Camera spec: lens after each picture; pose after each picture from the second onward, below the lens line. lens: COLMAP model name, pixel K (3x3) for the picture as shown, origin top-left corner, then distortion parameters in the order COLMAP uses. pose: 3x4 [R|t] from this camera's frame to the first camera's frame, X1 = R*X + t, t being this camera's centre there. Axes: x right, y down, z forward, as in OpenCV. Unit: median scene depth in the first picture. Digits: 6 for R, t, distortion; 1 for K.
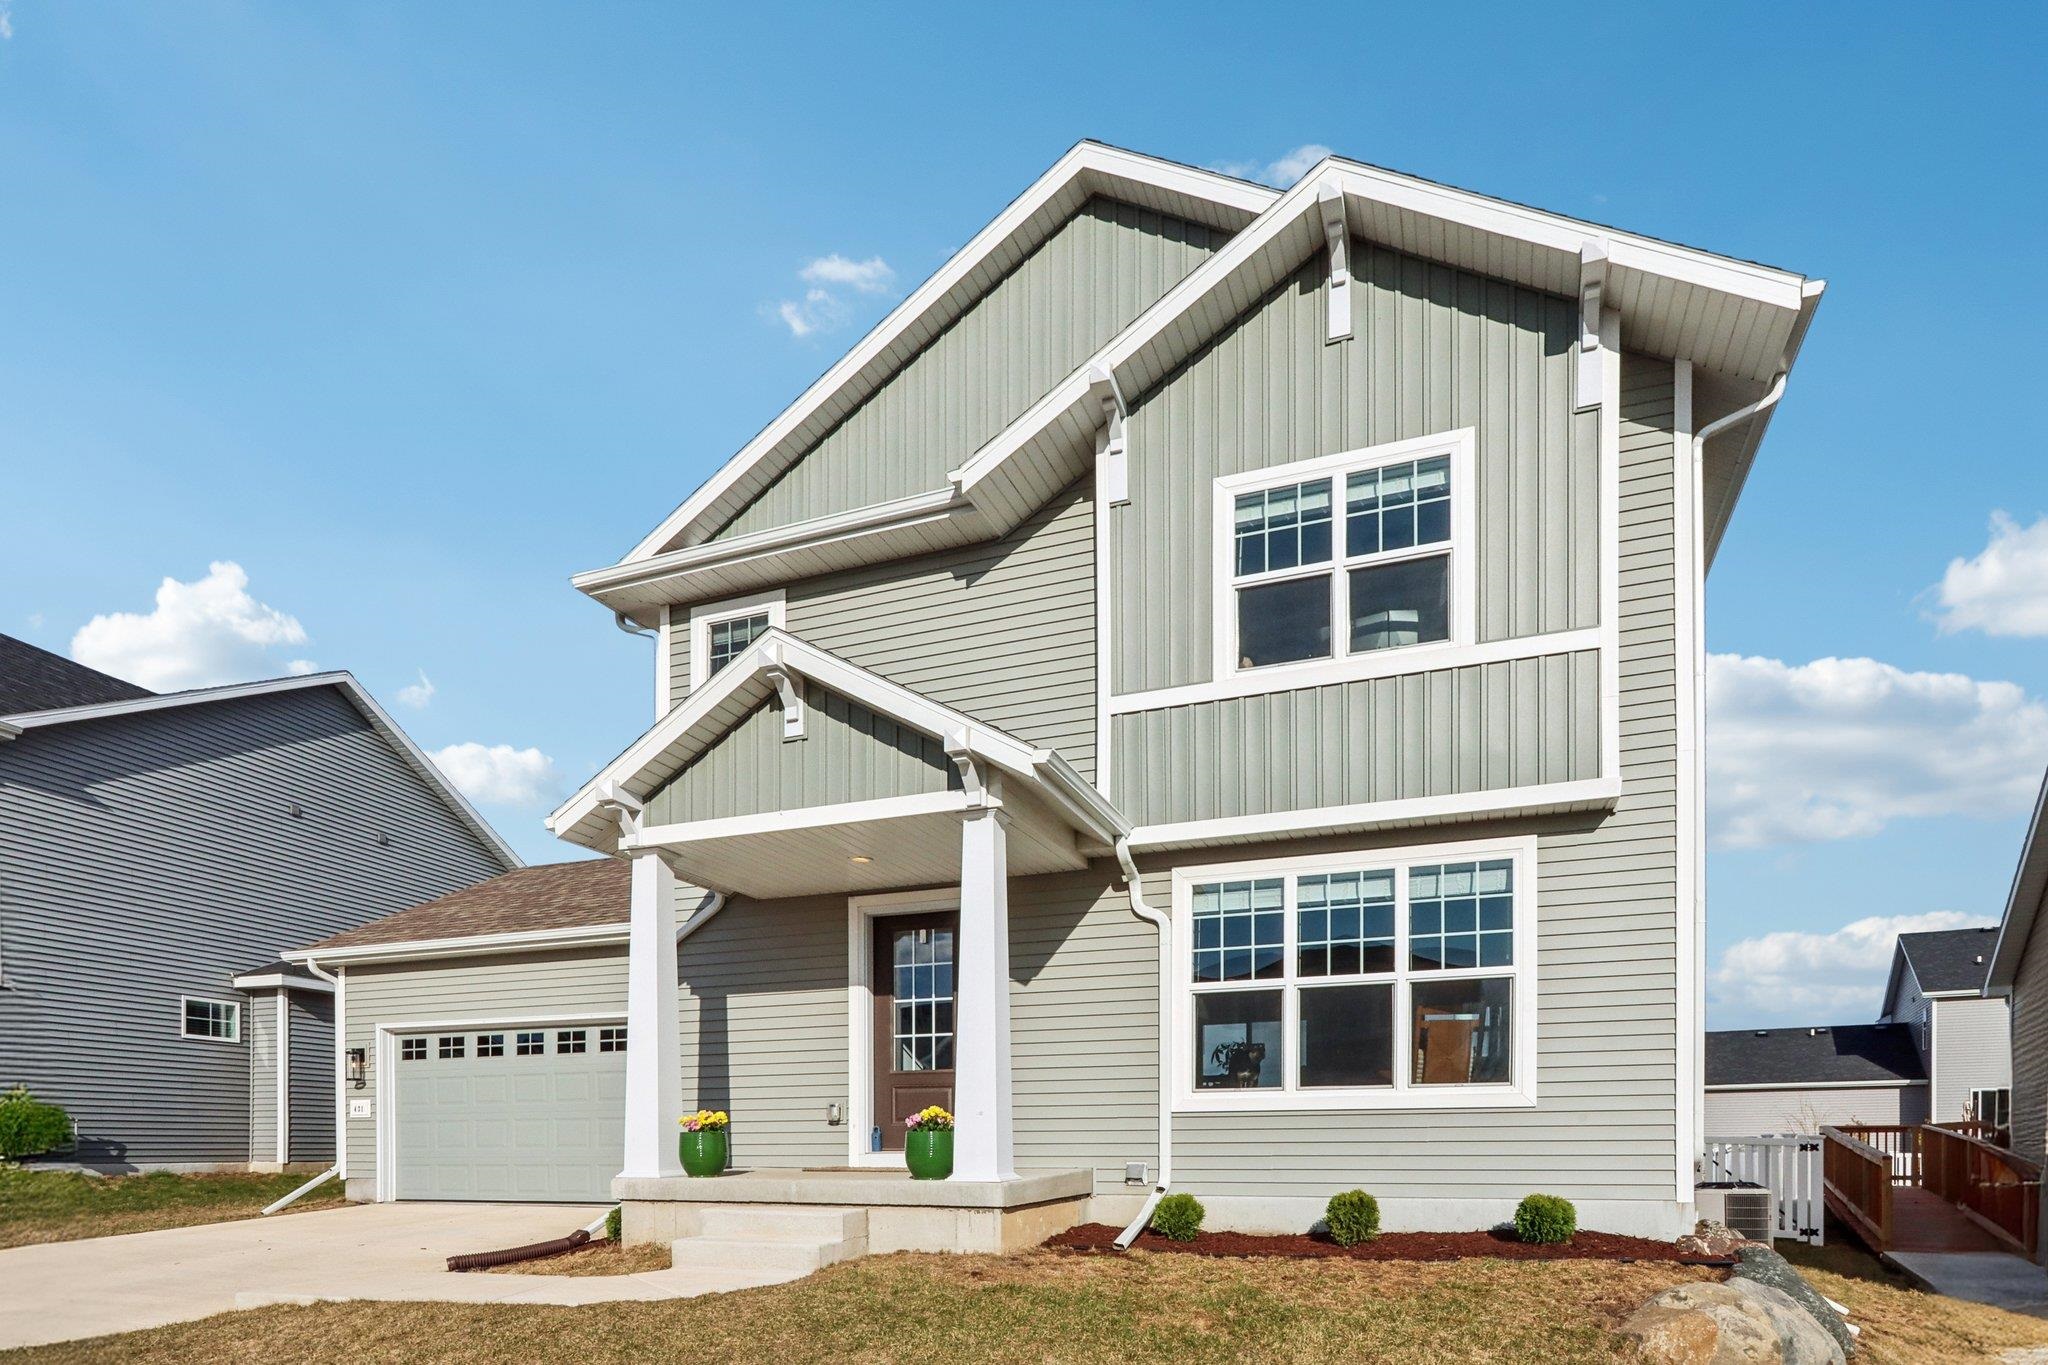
lens RADIAL K [[1190.2, 0, 1066.6], [0, 1190.2, 685.9], [0, 0, 1]] dist [-0.006190, 0.002826]
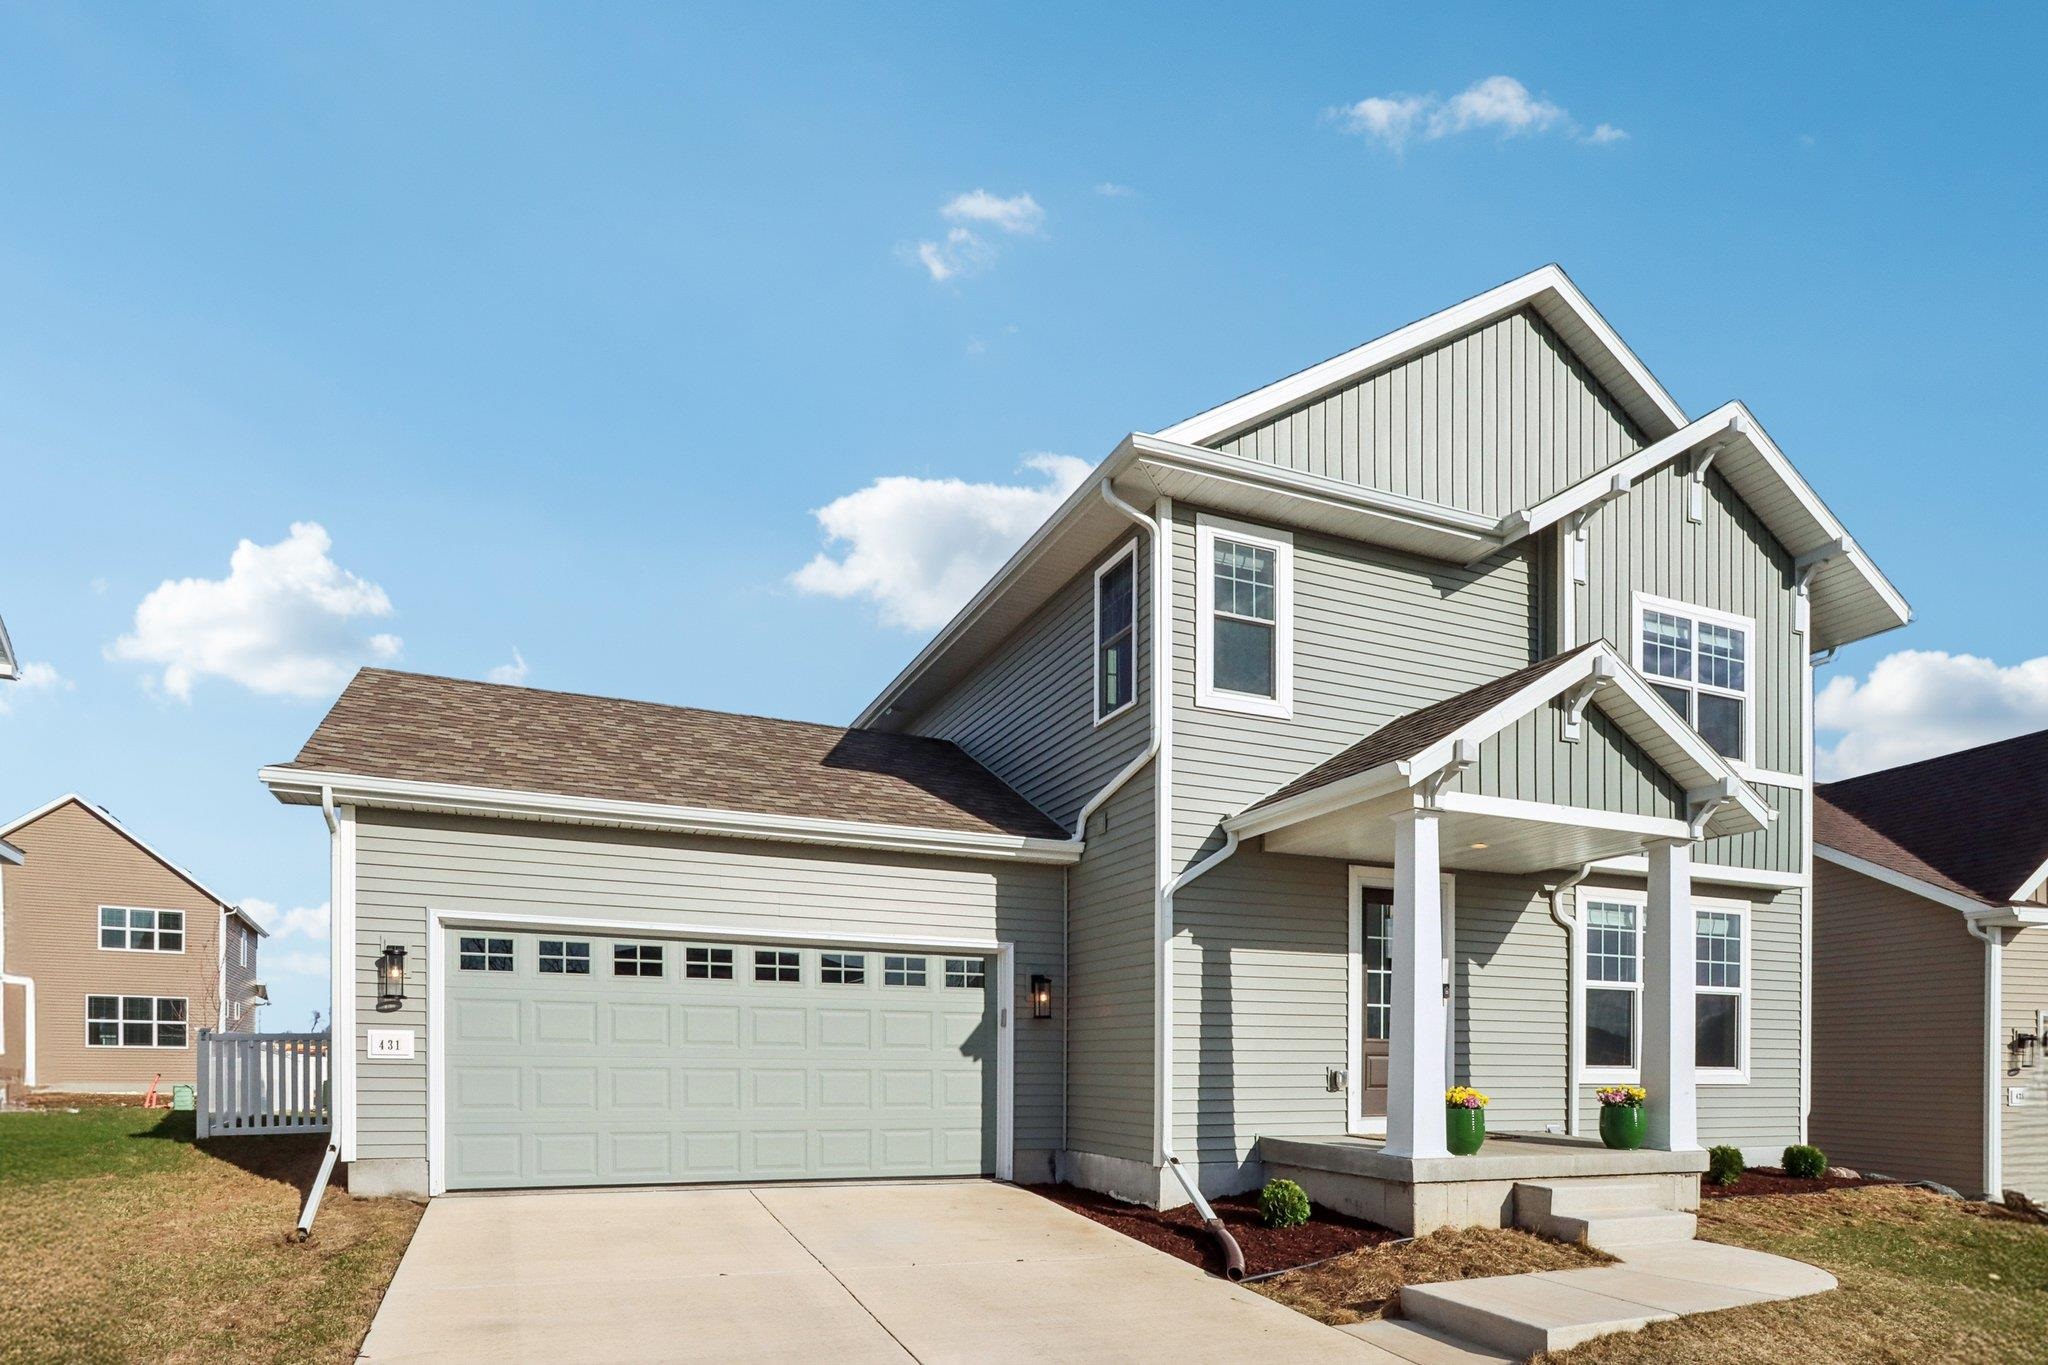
lens RADIAL K [[1169.1, 0, 1023.5], [0, 1169.1, 621.5], [0, 0, 1]] dist [-0.006607, 0.000642]
pose [[0.690387, 0.267185, 0.672293, -1.177897], [-0.275012, 0.956463, -0.097707, 0.164122], [-0.669130, -0.117433, 0.733809, 0.516162]]
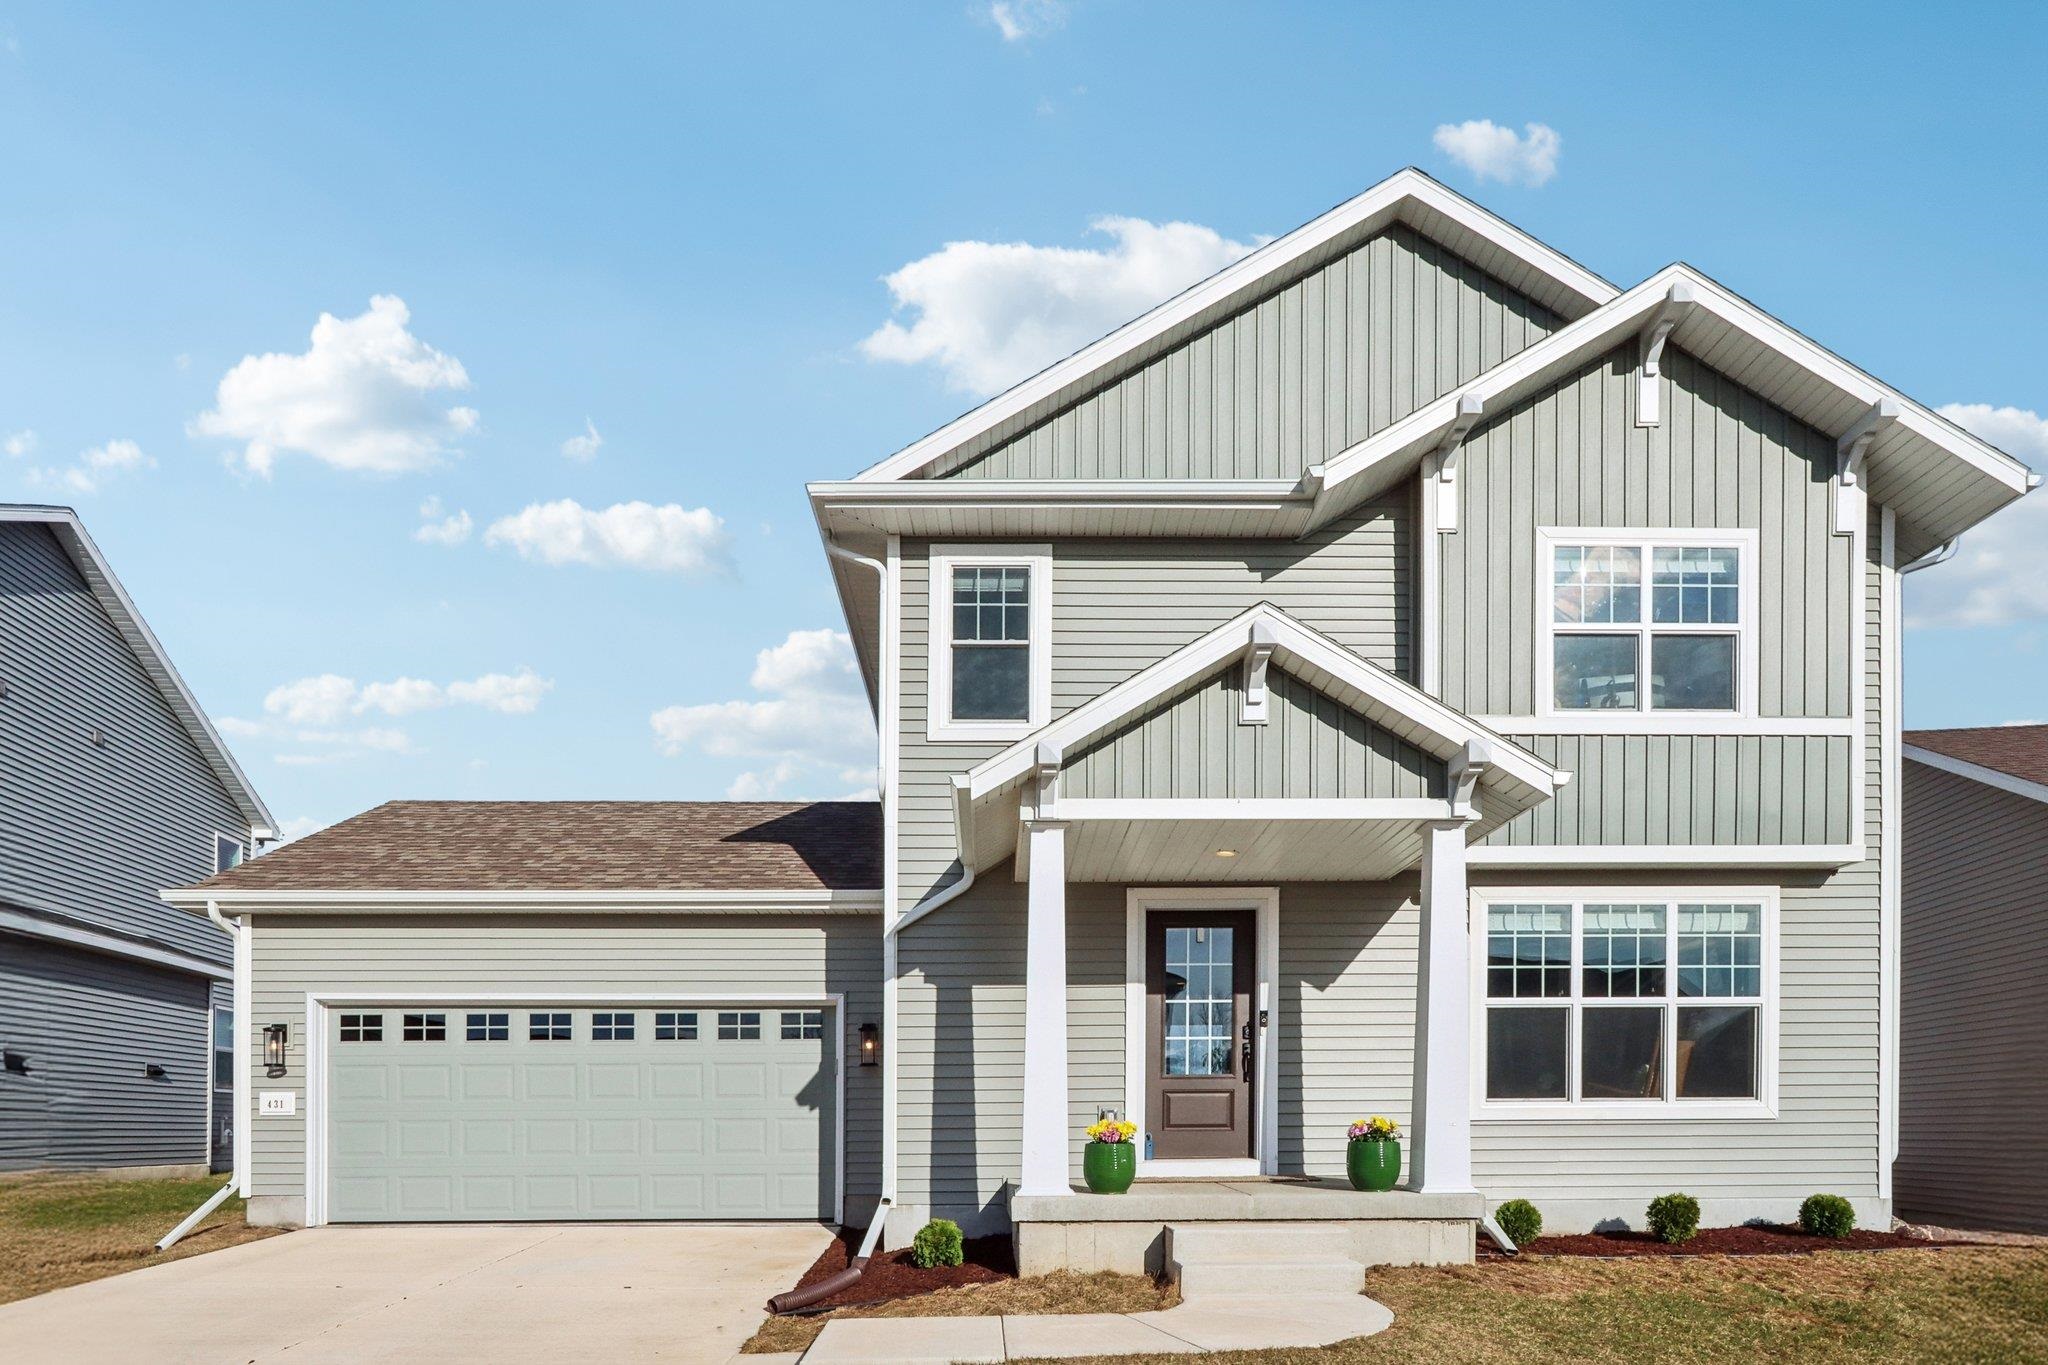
lens RADIAL K [[1190.2, 0, 1066.6], [0, 1190.2, 685.9], [0, 0, 1]] dist [-0.006190, 0.002826]
pose [[0.916337, 0.141775, 0.374468, -0.643247], [-0.143843, 0.989343, -0.022578, 0.052103], [-0.373678, -0.033176, 0.926965, 0.167270]]
